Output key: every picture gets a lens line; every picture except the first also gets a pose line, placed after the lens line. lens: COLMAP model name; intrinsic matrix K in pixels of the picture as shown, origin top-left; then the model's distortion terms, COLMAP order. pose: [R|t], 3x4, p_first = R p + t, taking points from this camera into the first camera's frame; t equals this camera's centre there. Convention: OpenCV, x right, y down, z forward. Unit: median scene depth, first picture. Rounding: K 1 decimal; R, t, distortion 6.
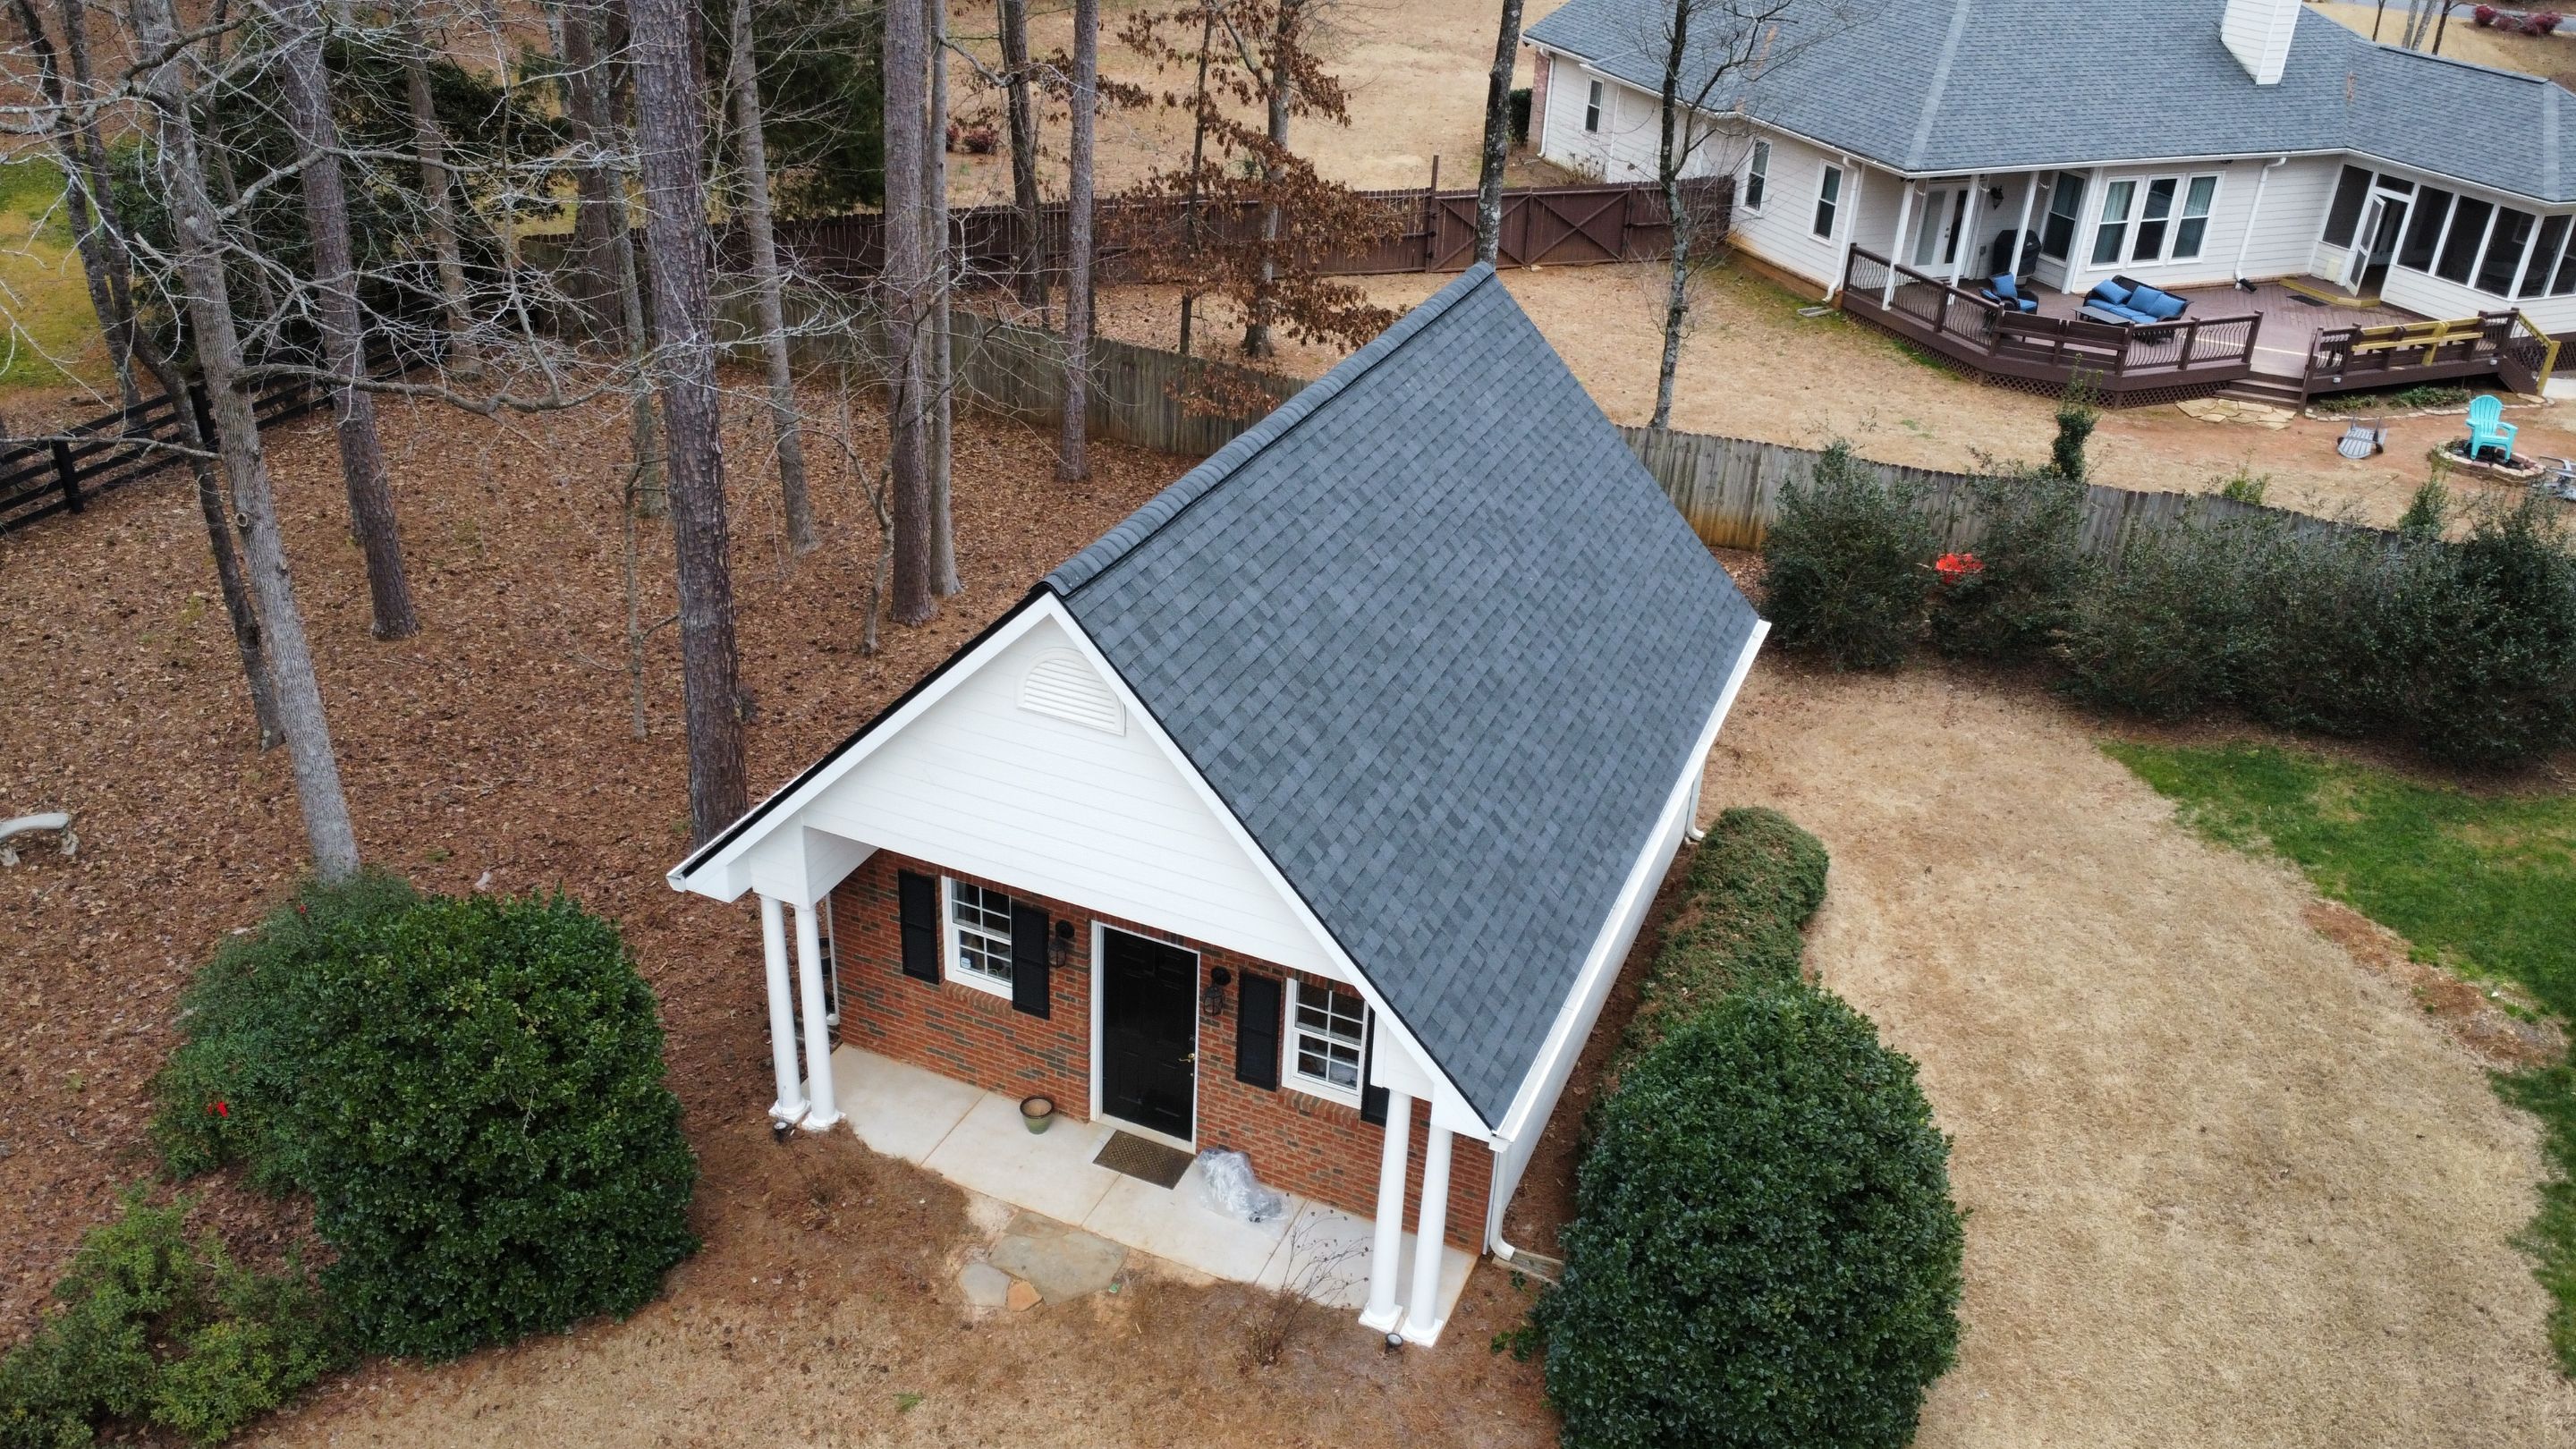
lens RADIAL K [[1936.8, 0, 1274.7], [0, 1936.8, 702.0], [0, 0, 1]] dist [0.004717, -0.010055]
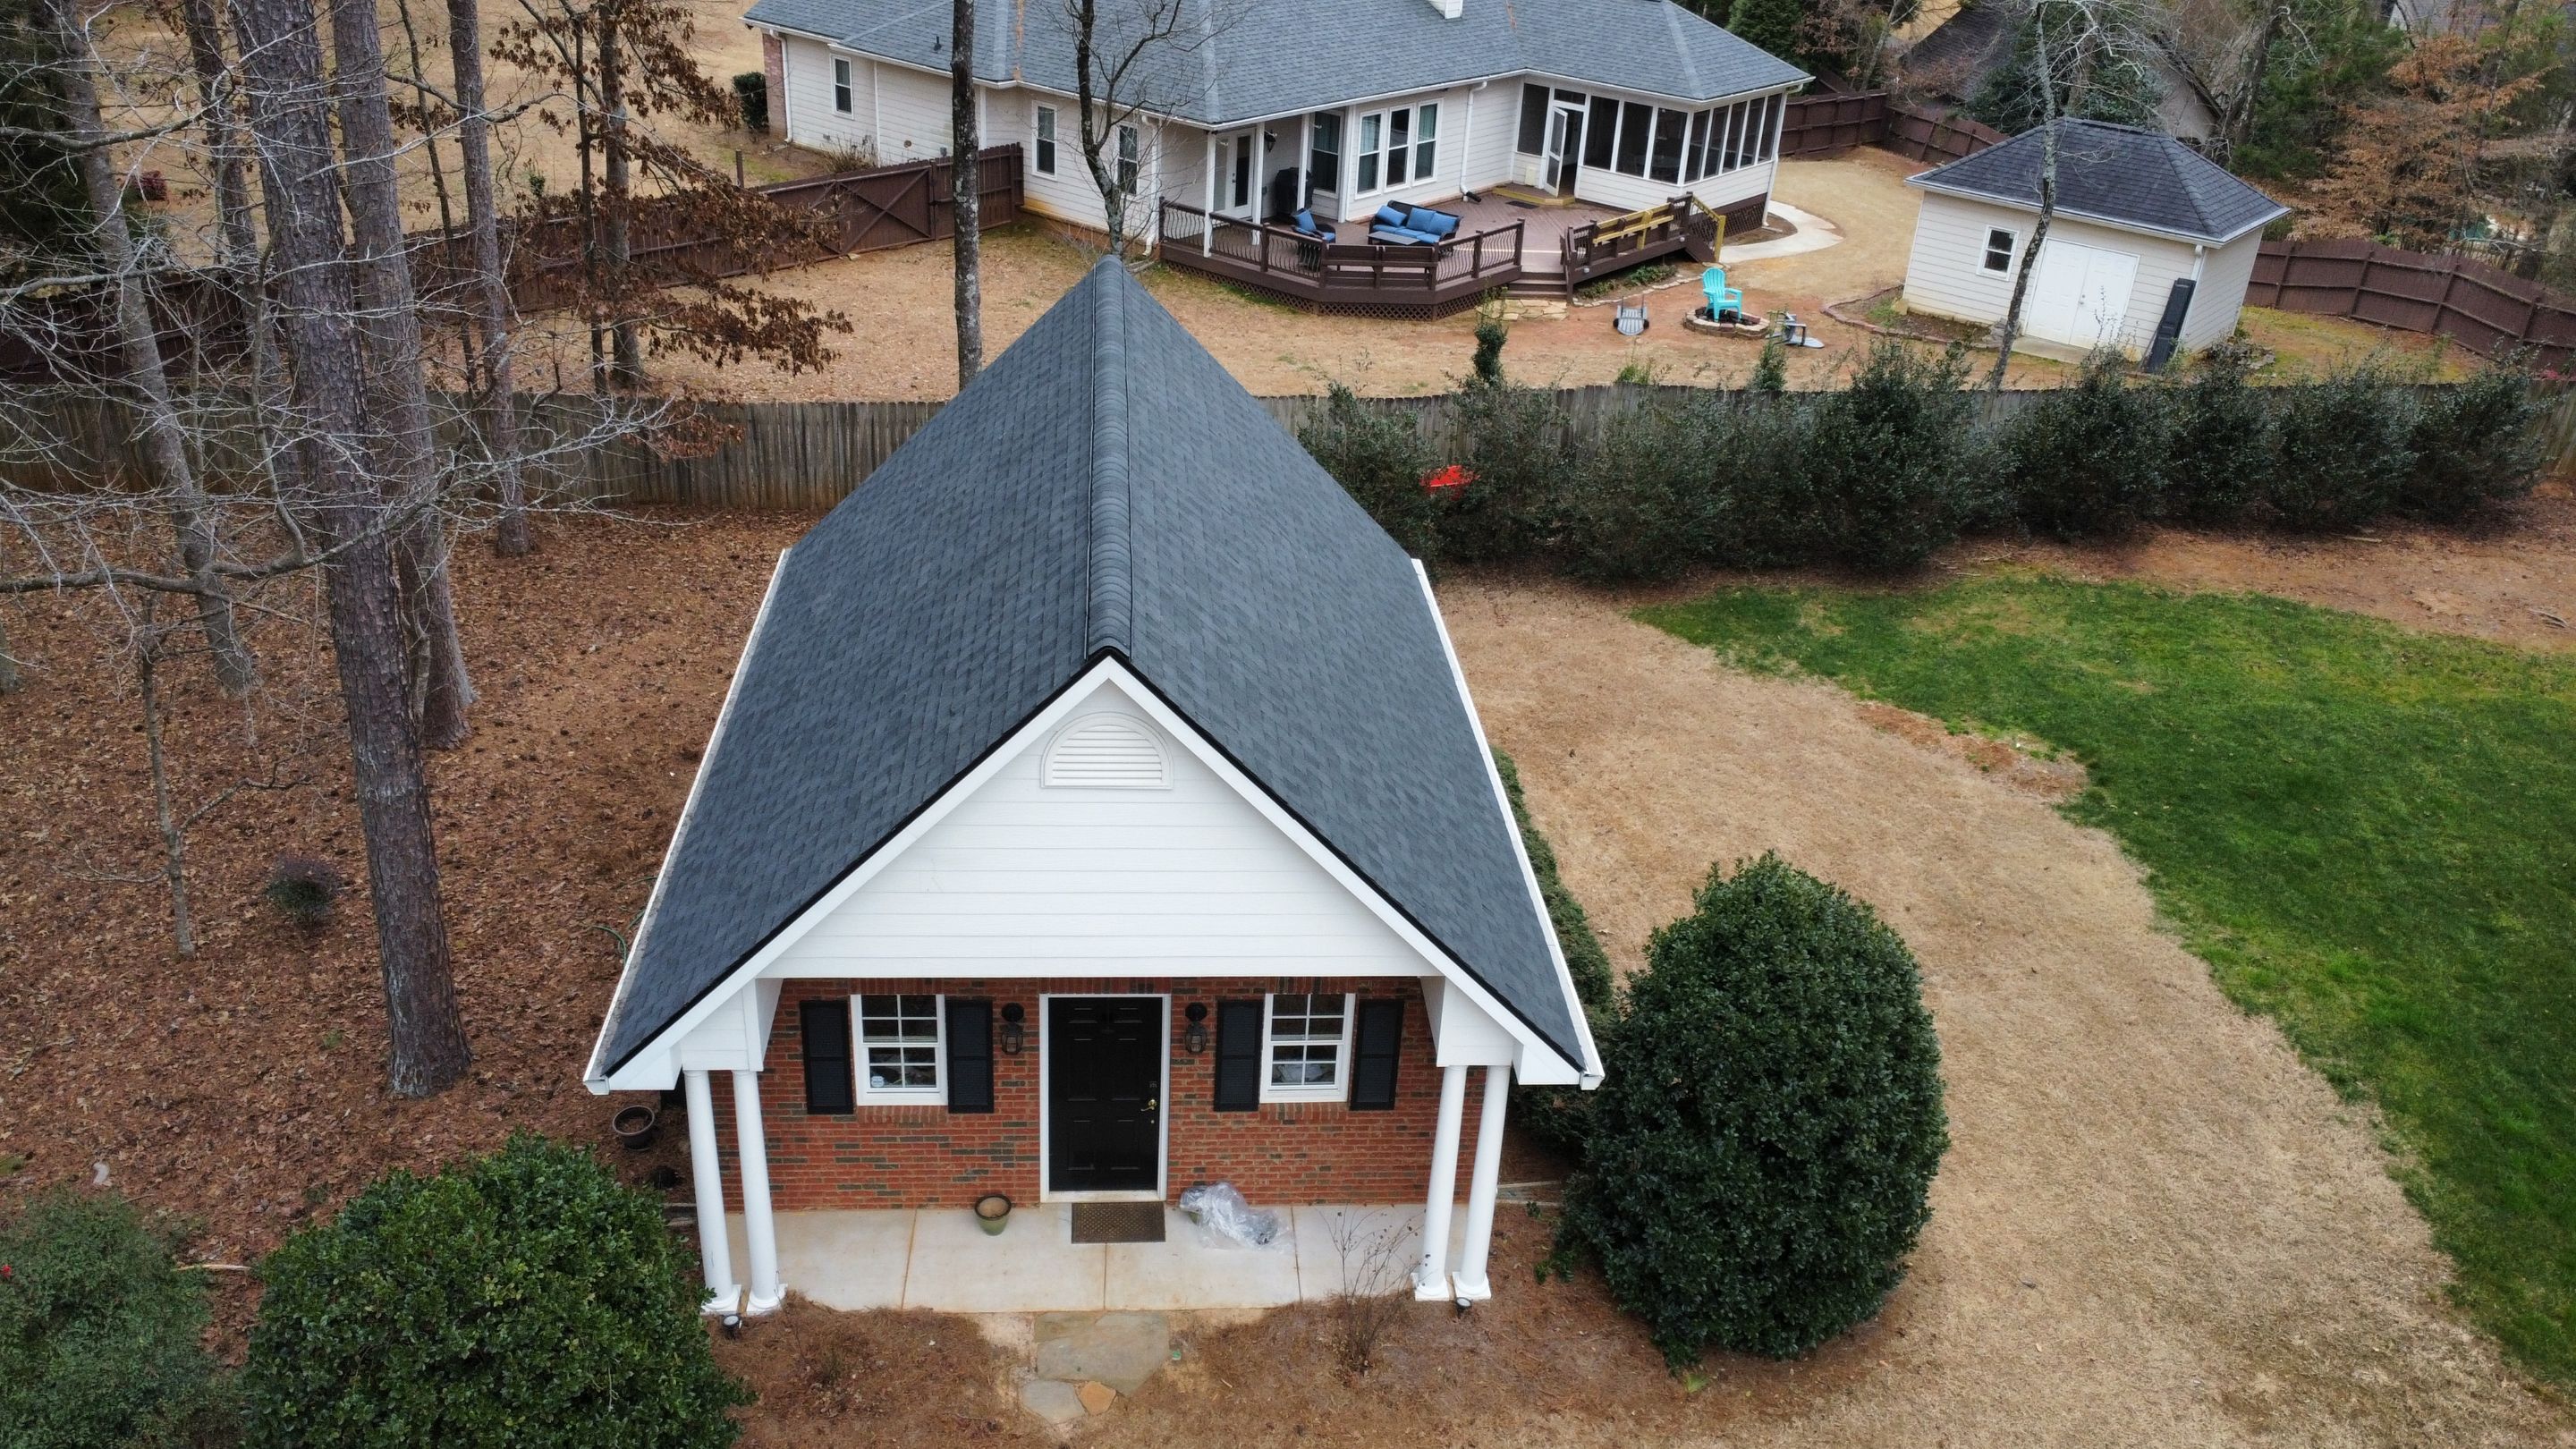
lens RADIAL K [[1936.8, 0, 1274.7], [0, 1936.8, 702.0], [0, 0, 1]] dist [0.004717, -0.010055]
pose [[0.883447, -0.214225, 0.416687, -0.153947], [0.206806, 0.976321, 0.063478, -0.027160], [-0.420419, 0.030094, 0.906831, 0.039827]]
